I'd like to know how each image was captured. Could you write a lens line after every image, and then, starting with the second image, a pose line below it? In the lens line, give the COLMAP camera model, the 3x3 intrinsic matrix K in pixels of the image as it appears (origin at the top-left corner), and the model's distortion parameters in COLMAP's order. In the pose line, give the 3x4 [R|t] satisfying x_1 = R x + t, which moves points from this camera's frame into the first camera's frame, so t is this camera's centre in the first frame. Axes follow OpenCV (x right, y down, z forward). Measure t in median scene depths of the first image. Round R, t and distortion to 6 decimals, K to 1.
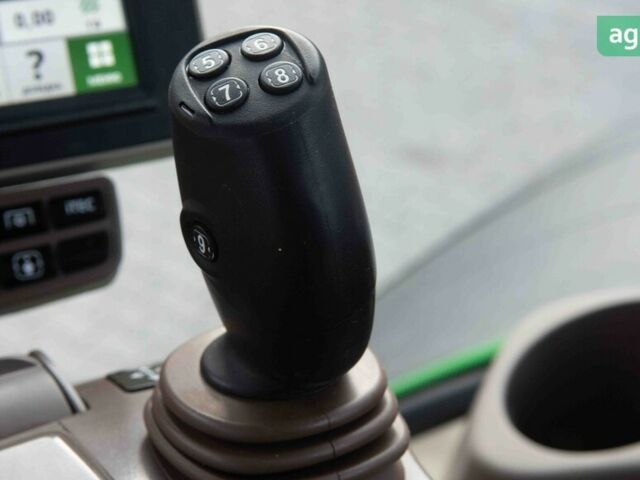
lens RADIAL K [[1506.2, 0, 319.1], [0, 1506.2, 238.1], [0, 0, 1]] dist [0.173763, 0.000000]
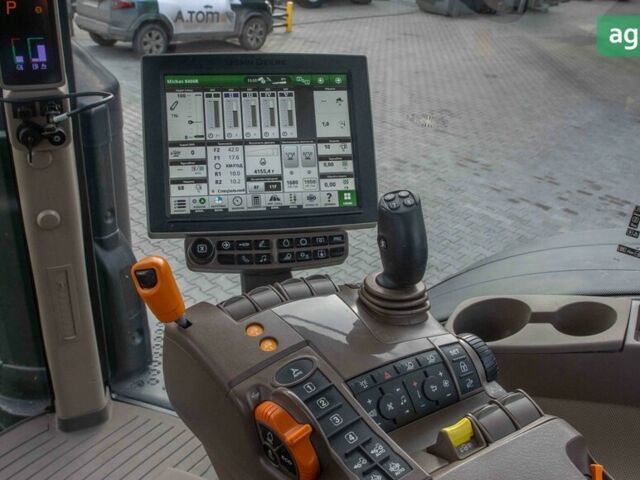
lens RADIAL K [[608.8, 0, 321.3], [0, 608.8, 242.4], [0, 0, 1]] dist [-0.040746, 0.000000]
pose [[0.989932, 0.101134, -0.099031, -0.067679], [-0.108163, 0.991779, -0.068378, 0.103448], [0.091302, 0.078401, 0.992732, -0.458696]]
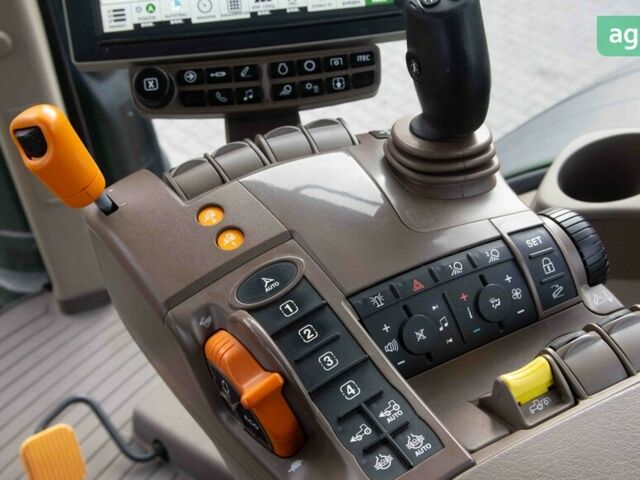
lens RADIAL K [[756.0, 0, 320.2], [0, 756.0, 240.7], [0, 0, 1]] dist [-0.009680, 0.000000]
pose [[0.975364, 0.104986, -0.194020, 0.027448], [-0.069534, 0.980974, 0.181258, 0.054017], [0.209359, -0.163302, 0.964107, -0.146799]]
